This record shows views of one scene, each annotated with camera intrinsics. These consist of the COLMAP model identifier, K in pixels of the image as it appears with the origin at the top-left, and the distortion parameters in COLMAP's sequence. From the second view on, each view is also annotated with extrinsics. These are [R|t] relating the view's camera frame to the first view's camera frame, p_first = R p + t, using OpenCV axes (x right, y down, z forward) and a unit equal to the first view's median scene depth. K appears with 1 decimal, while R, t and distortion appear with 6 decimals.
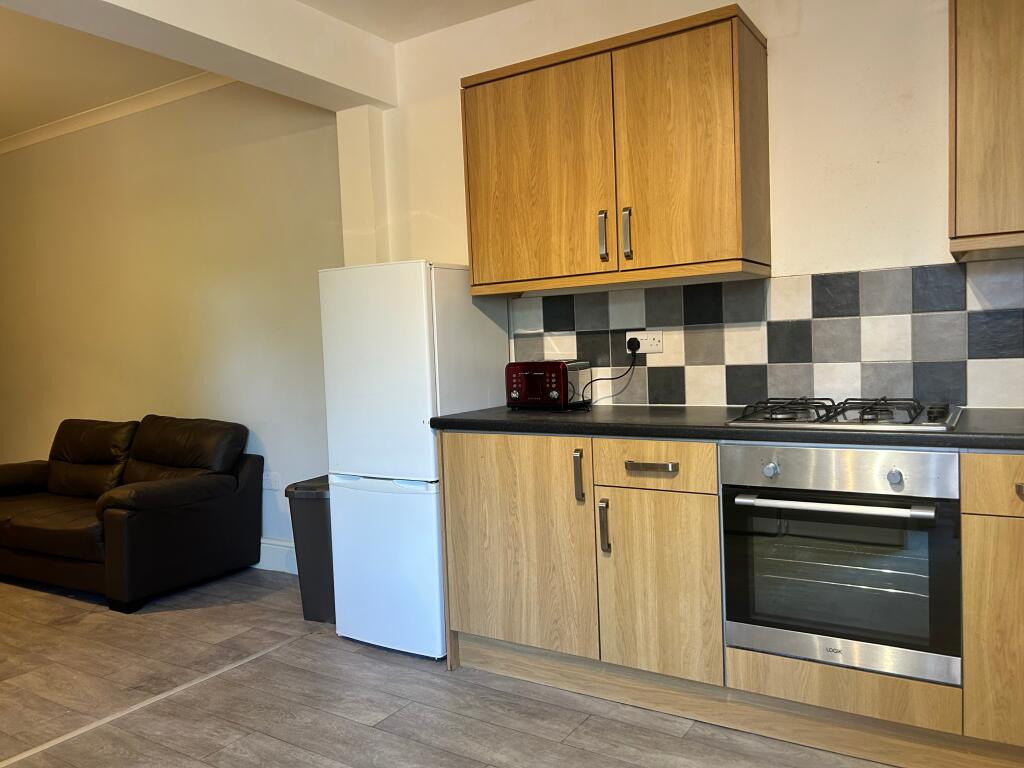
lens RADIAL K [[770.5, 0, 513.6], [0, 770.5, 390.4], [0, 0, 1]] dist [0.043846, -0.040416]
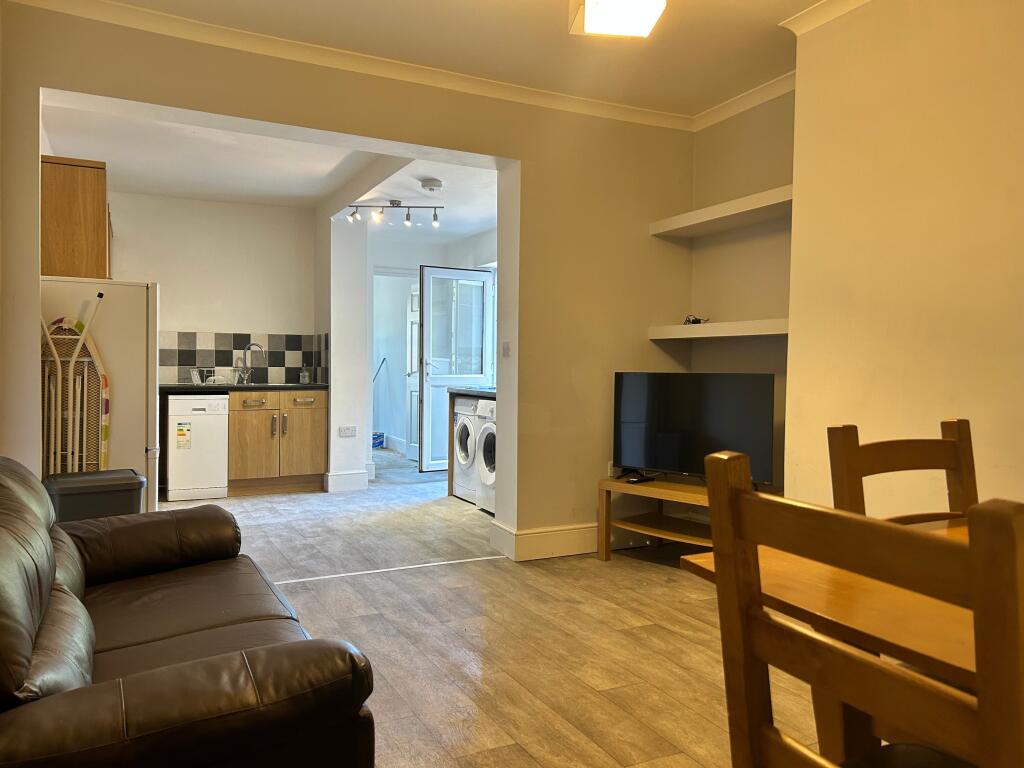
lens RADIAL K [[770.5, 0, 513.4], [0, 770.5, 380.8], [0, 0, 1]] dist [0.043846, -0.040416]
pose [[-0.854757, 0.024588, 0.518446, -1.590230], [0.061135, 0.996693, 0.053524, -0.039216], [-0.515416, 0.077446, -0.853433, 2.048660]]
